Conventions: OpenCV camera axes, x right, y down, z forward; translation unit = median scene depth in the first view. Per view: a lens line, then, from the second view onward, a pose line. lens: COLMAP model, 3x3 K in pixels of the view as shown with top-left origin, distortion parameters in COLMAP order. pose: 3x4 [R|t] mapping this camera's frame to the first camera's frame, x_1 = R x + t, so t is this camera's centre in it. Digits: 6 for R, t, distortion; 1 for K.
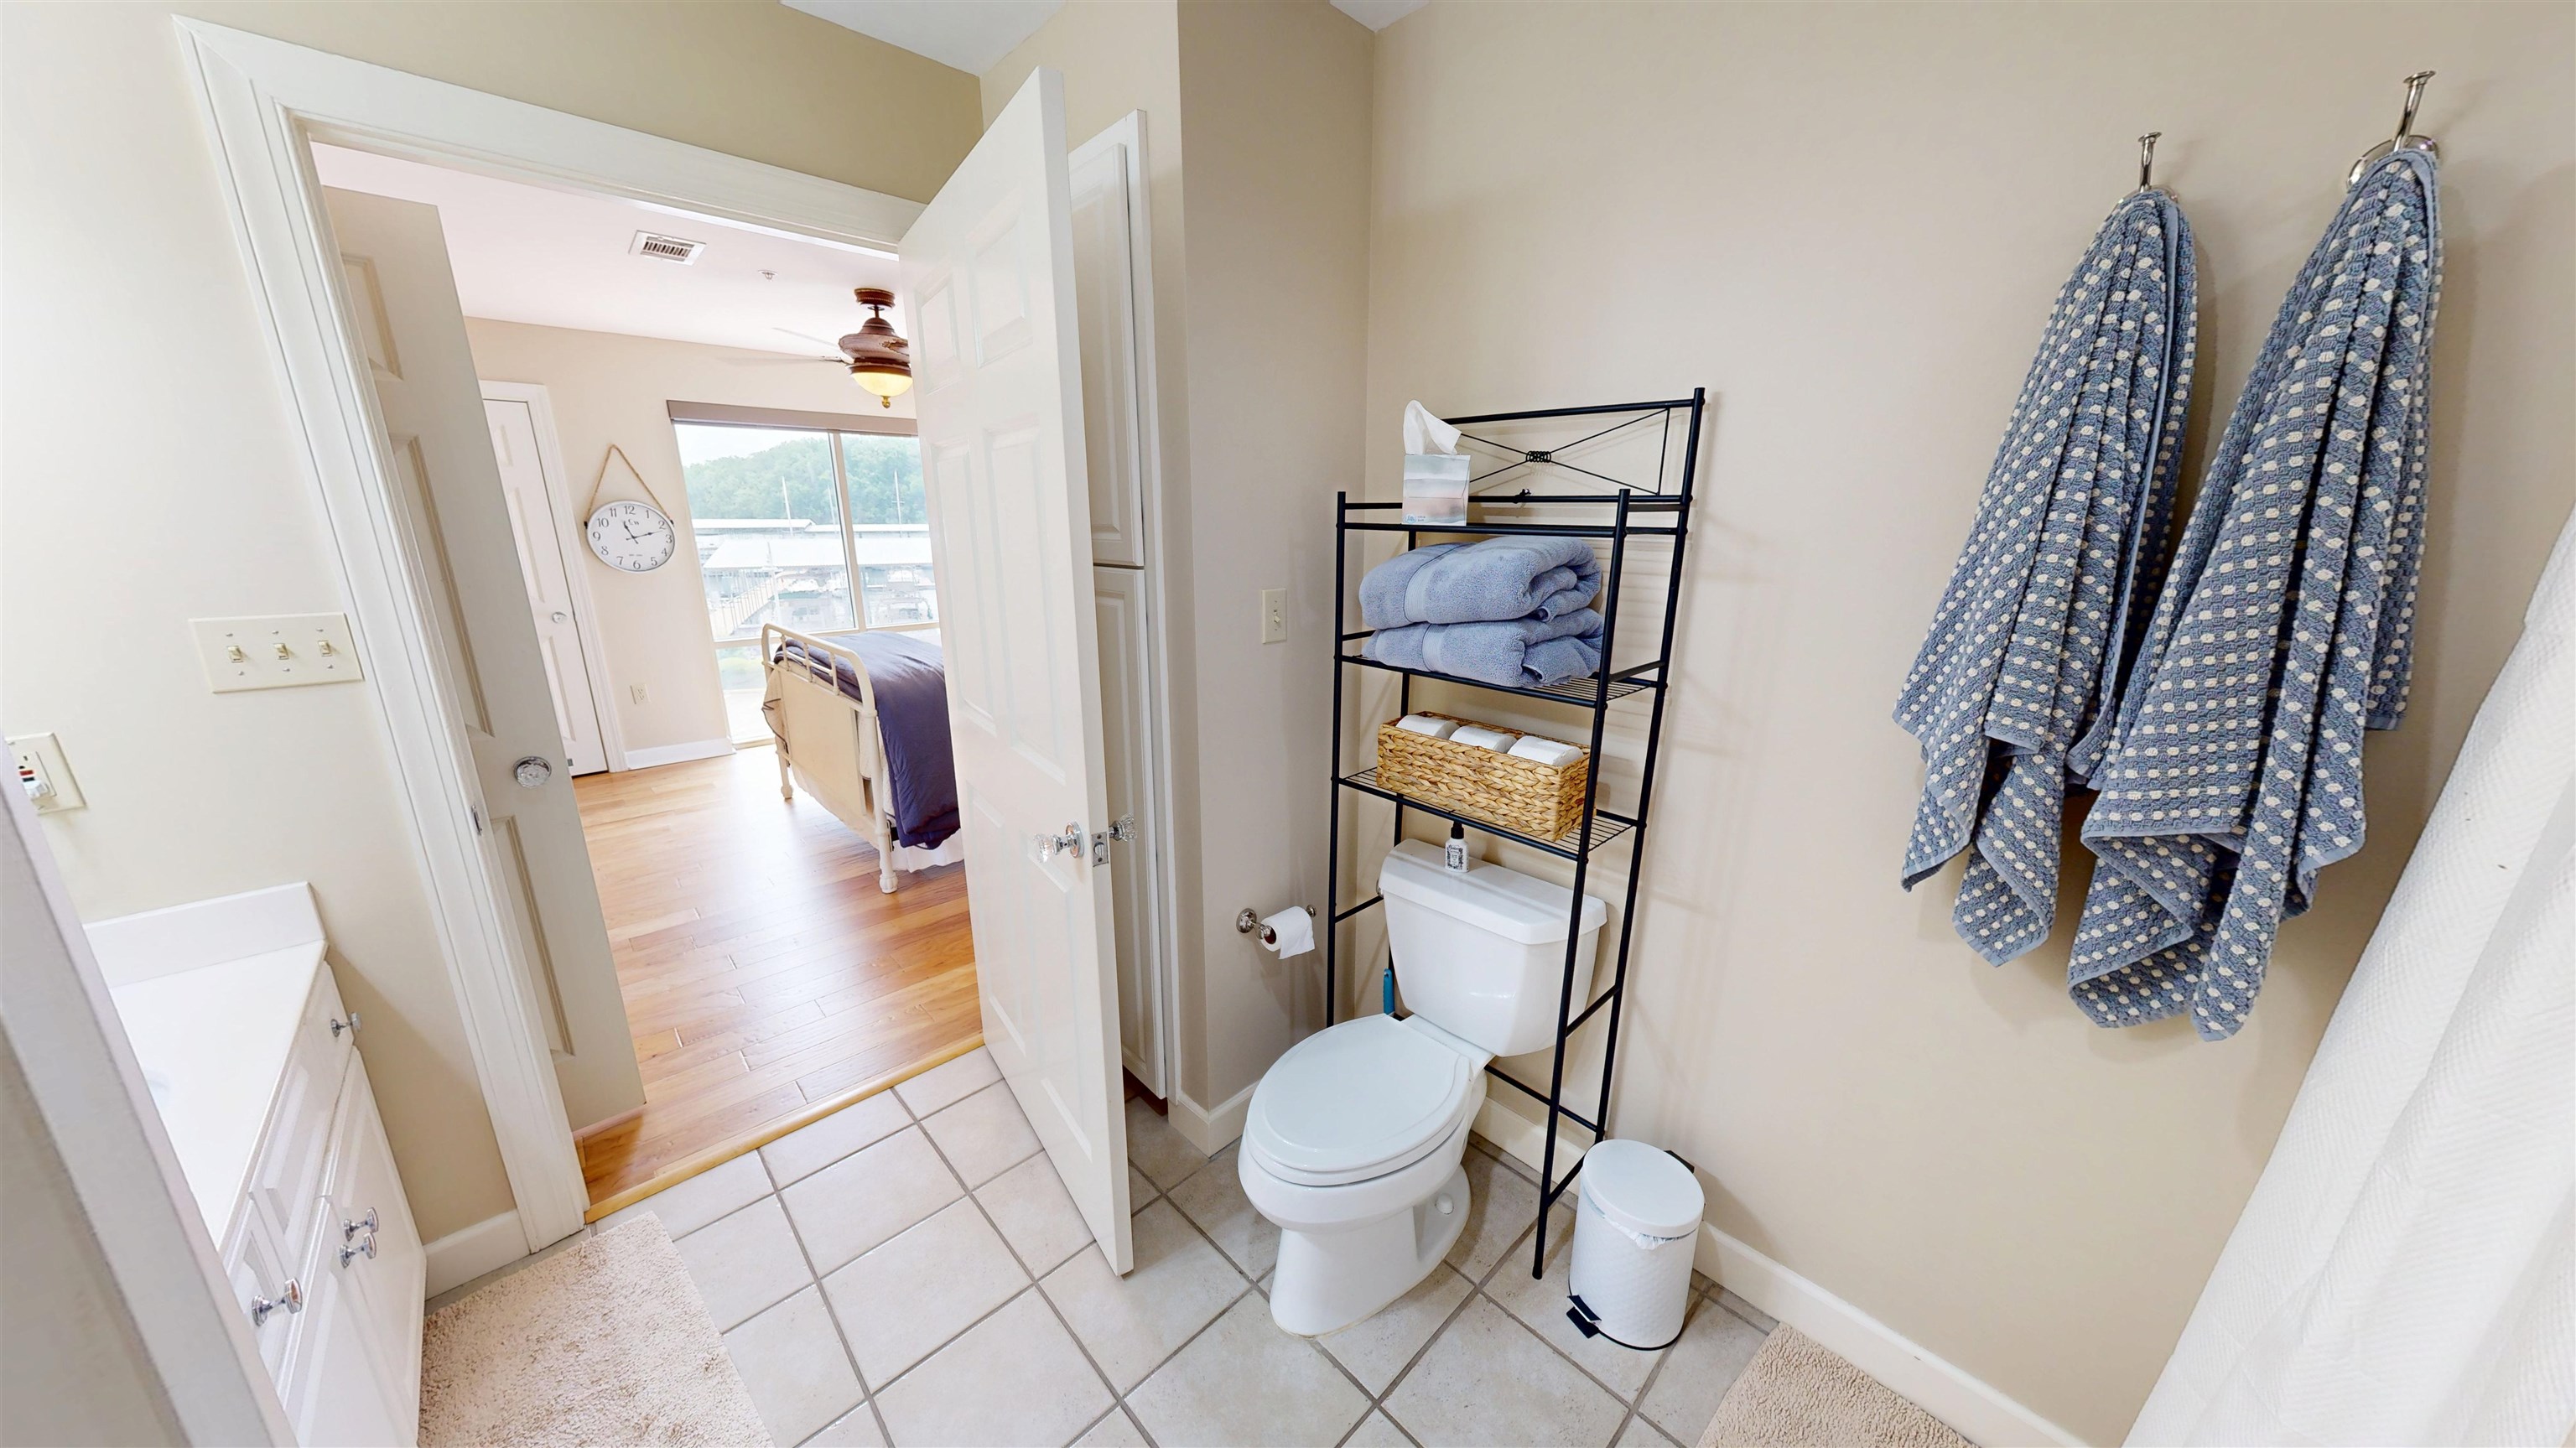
lens RADIAL K [[805.8, 0, 1280.2], [0, 805.8, 720.9], [0, 0, 1]] dist [0.000967, -0.000017]
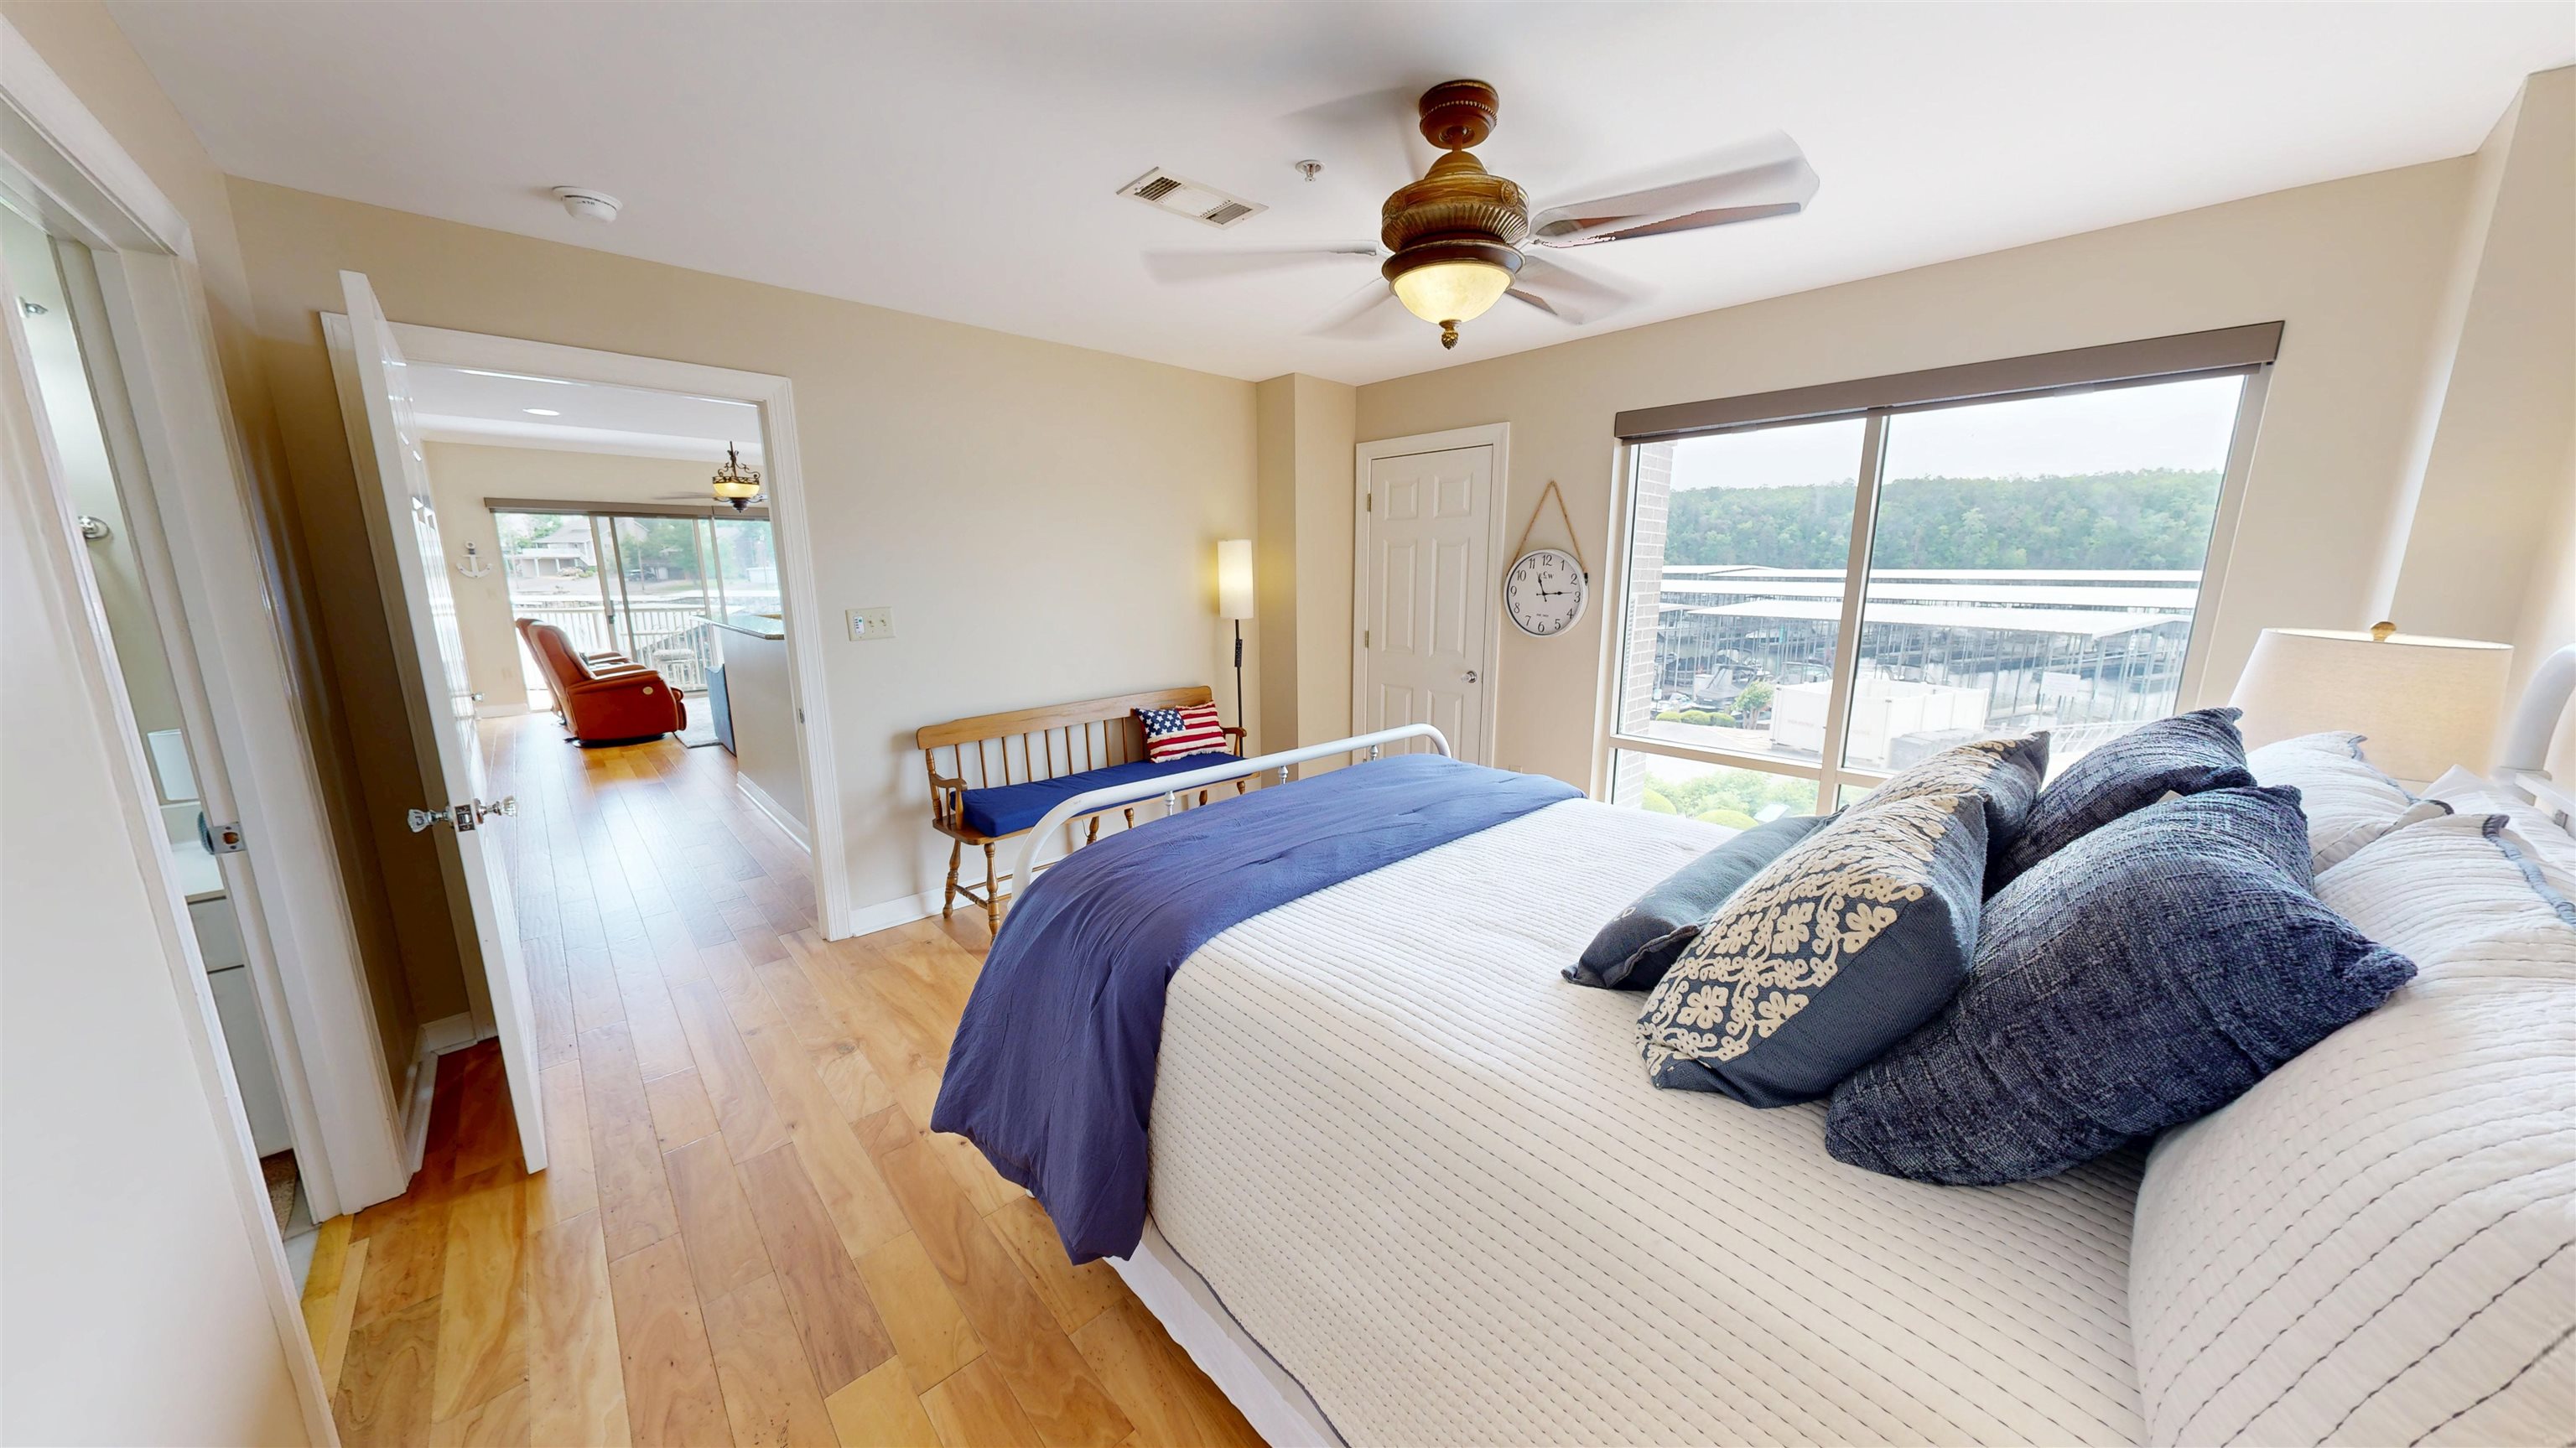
lens RADIAL K [[805.8, 0, 1291.6], [0, 805.8, 727.1], [0, 0, 1]] dist [0.000967, -0.000017]
pose [[0.000724, 0.195337, -0.980736, 0.022132], [-0.246754, 0.950445, 0.189121, -0.190716], [0.969078, 0.241863, 0.048889, 0.745629]]
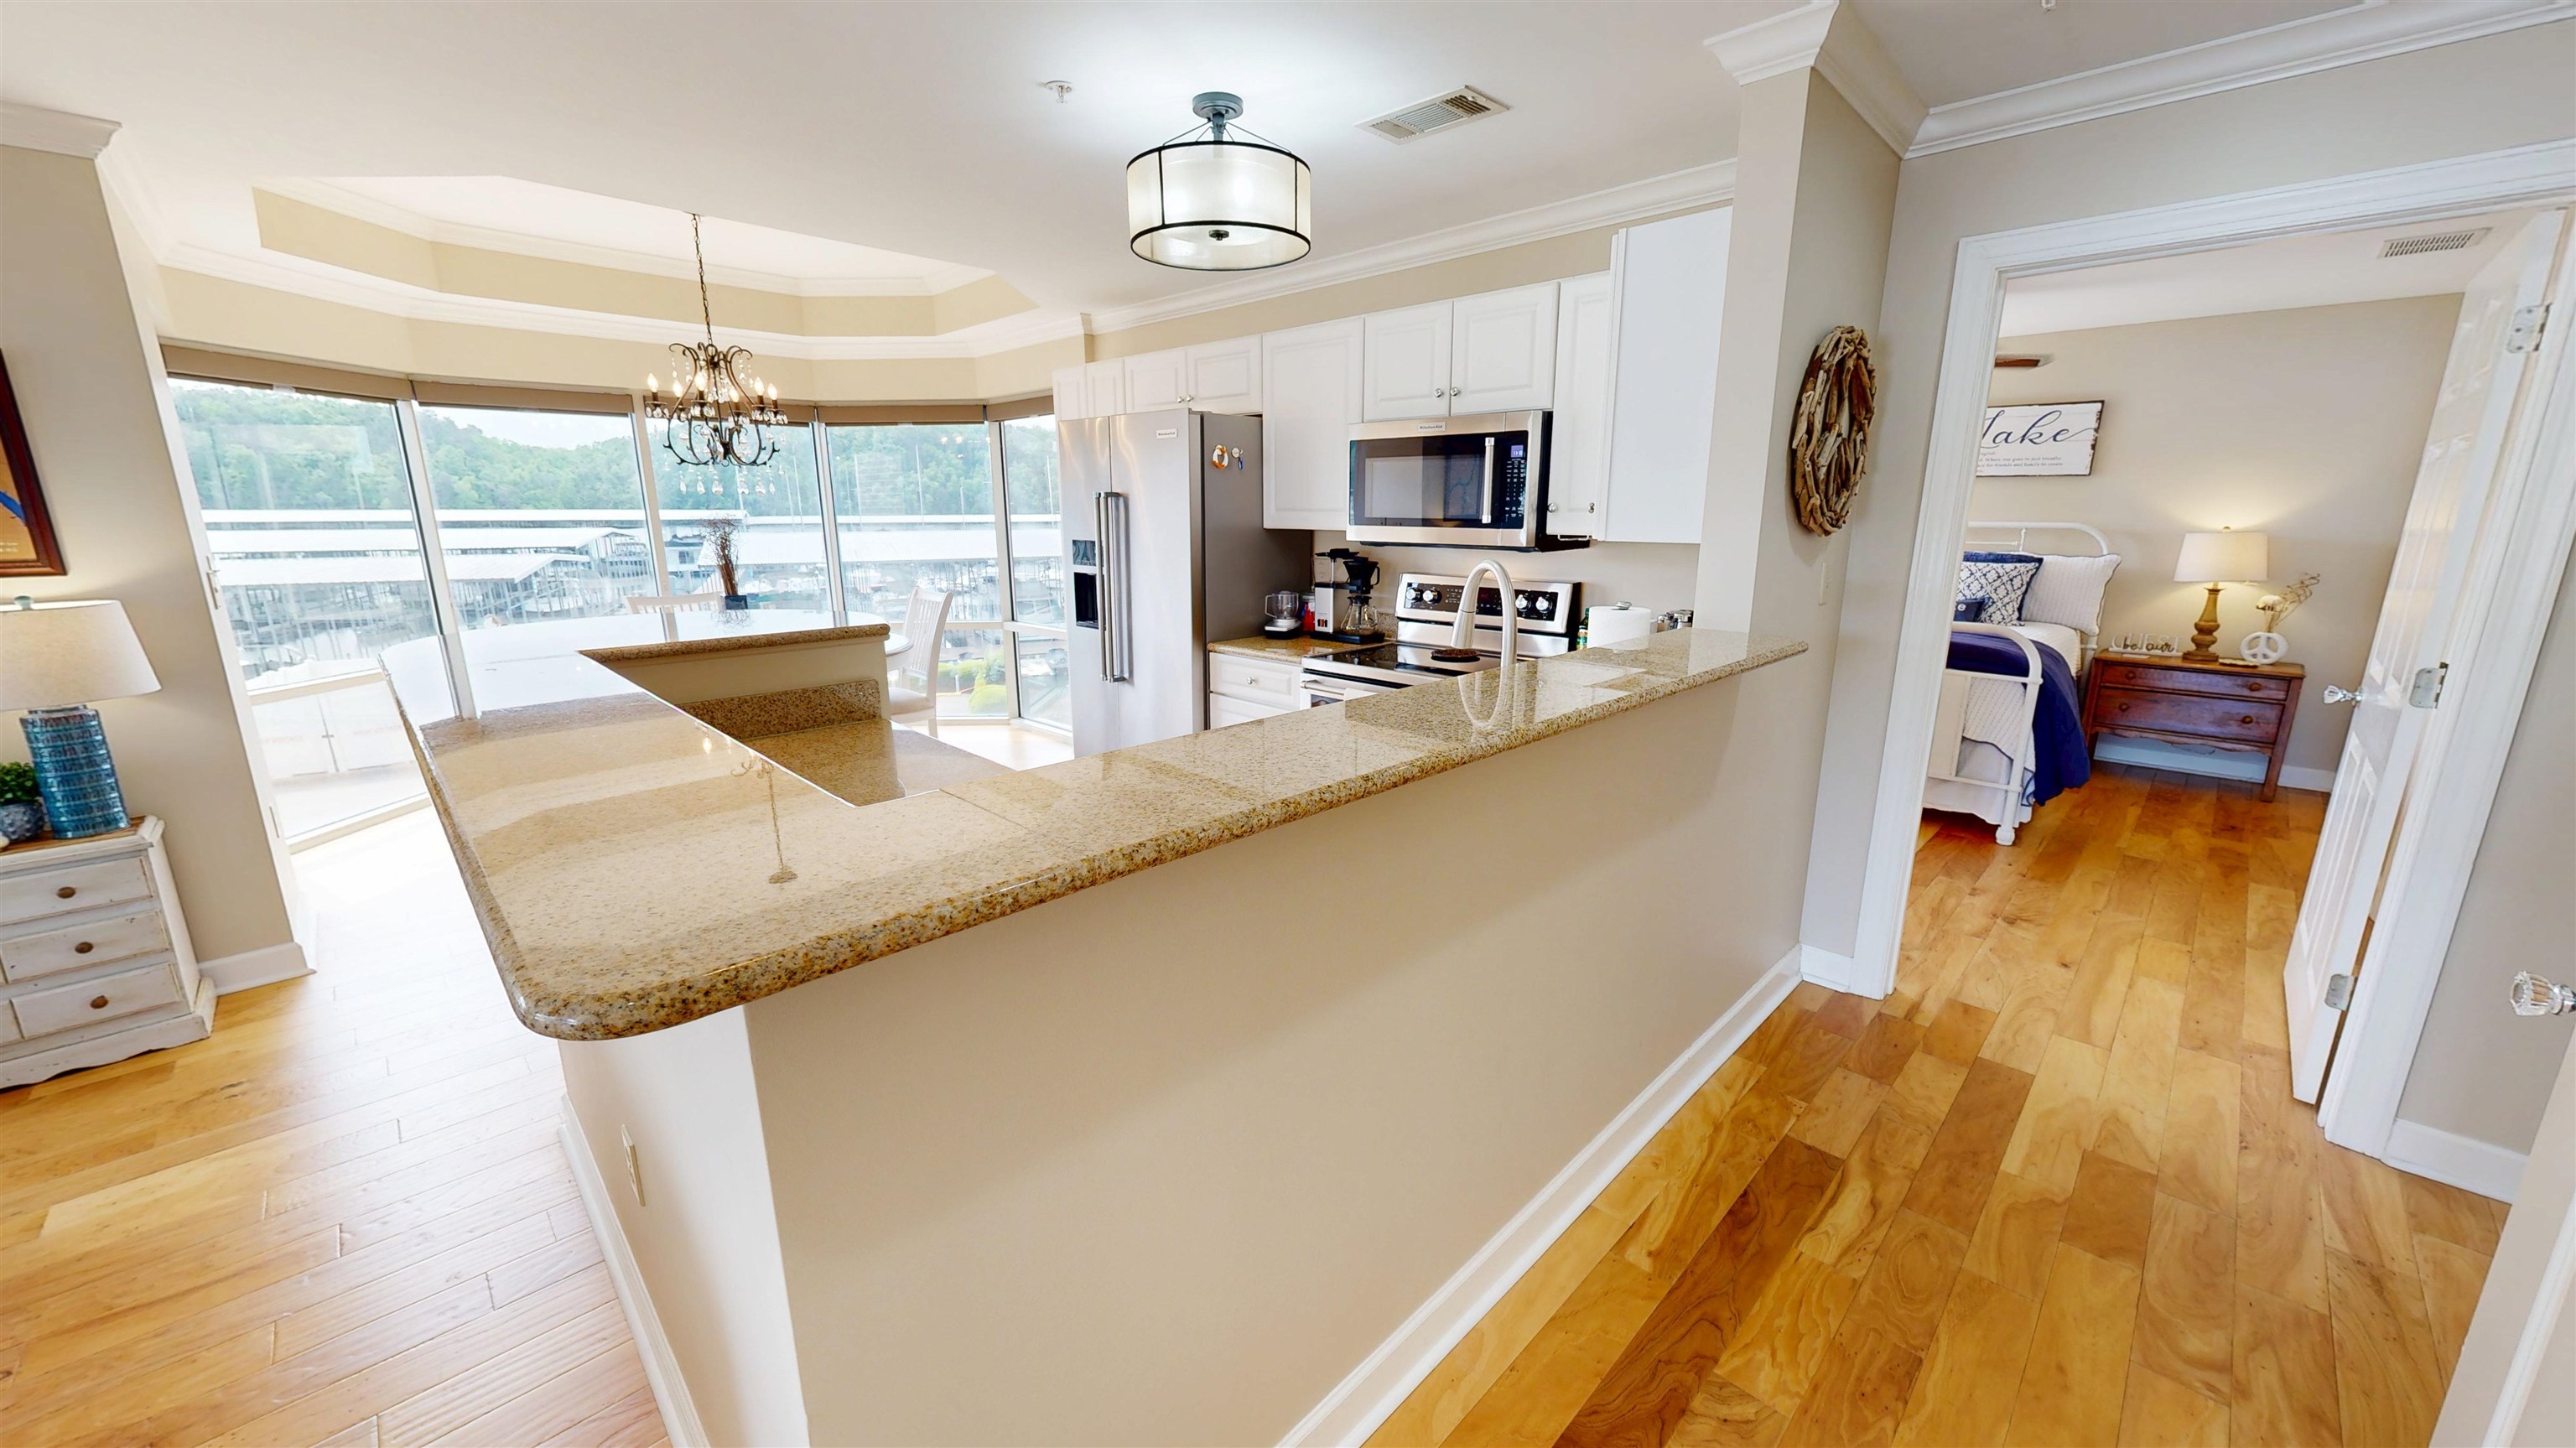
lens RADIAL K [[946.4, 0, 1284.9], [0, 946.4, 727.6], [0, 0, 1]] dist [0.001060, 0.000105]
pose [[0.999784, -0.001713, 0.020720, -0.528453], [0.002170, 0.999754, -0.022089, -0.076750], [-0.020677, 0.022129, 0.999541, 0.306382]]
